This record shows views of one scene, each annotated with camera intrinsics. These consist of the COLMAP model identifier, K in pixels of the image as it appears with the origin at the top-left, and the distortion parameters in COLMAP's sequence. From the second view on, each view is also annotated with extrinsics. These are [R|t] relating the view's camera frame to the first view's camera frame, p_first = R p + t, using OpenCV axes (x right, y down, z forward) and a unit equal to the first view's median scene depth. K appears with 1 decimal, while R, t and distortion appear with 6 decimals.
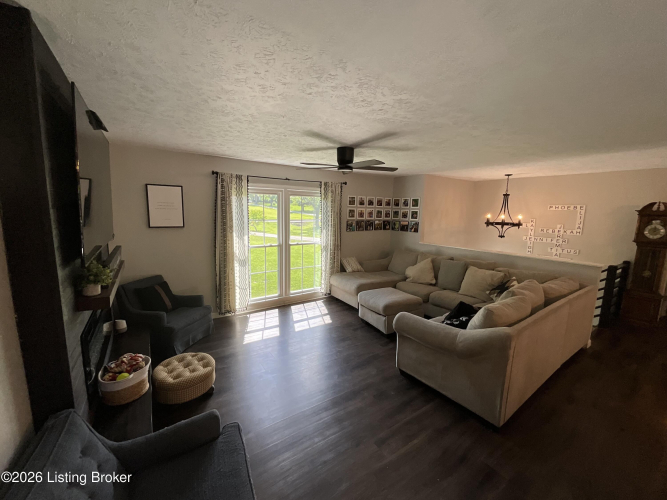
lens RADIAL K [[271.4, 0, 333.5], [0, 271.4, 250.0], [0, 0, 1]] dist [0.000096, 0.000093]
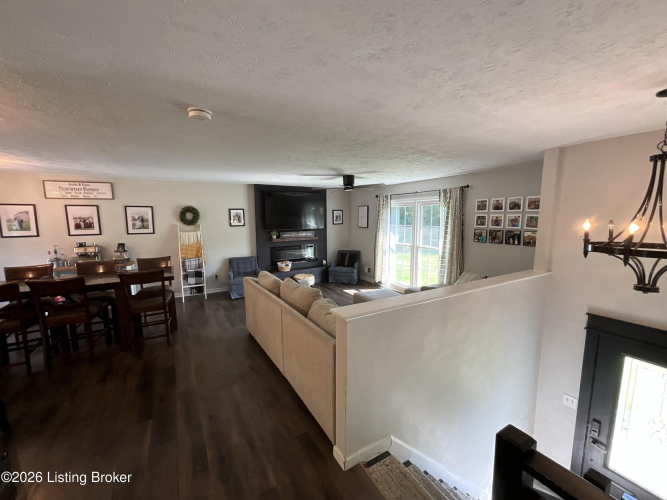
lens RADIAL K [[271.4, 0, 333.5], [0, 271.4, 250.0], [0, 0, 1]] dist [0.000096, 0.000093]
pose [[-0.063129, 0.105131, -0.992453, 0.921121], [-0.145736, 0.982805, 0.113379, -0.075770], [0.987307, 0.151794, -0.046722, 0.613236]]
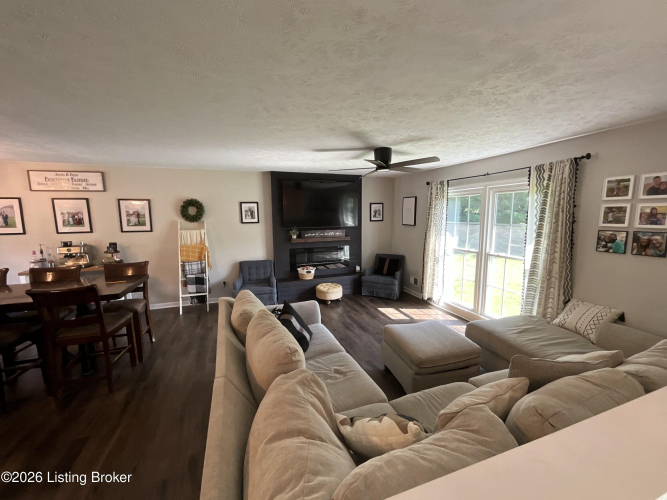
lens RADIAL K [[271.4, 0, 333.5], [0, 271.4, 250.0], [0, 0, 1]] dist [0.000096, 0.000093]
pose [[-0.249426, 0.112061, -0.961888, 0.646459], [-0.141651, 0.978376, 0.150713, -0.077767], [0.957978, 0.173844, -0.228159, 0.654787]]
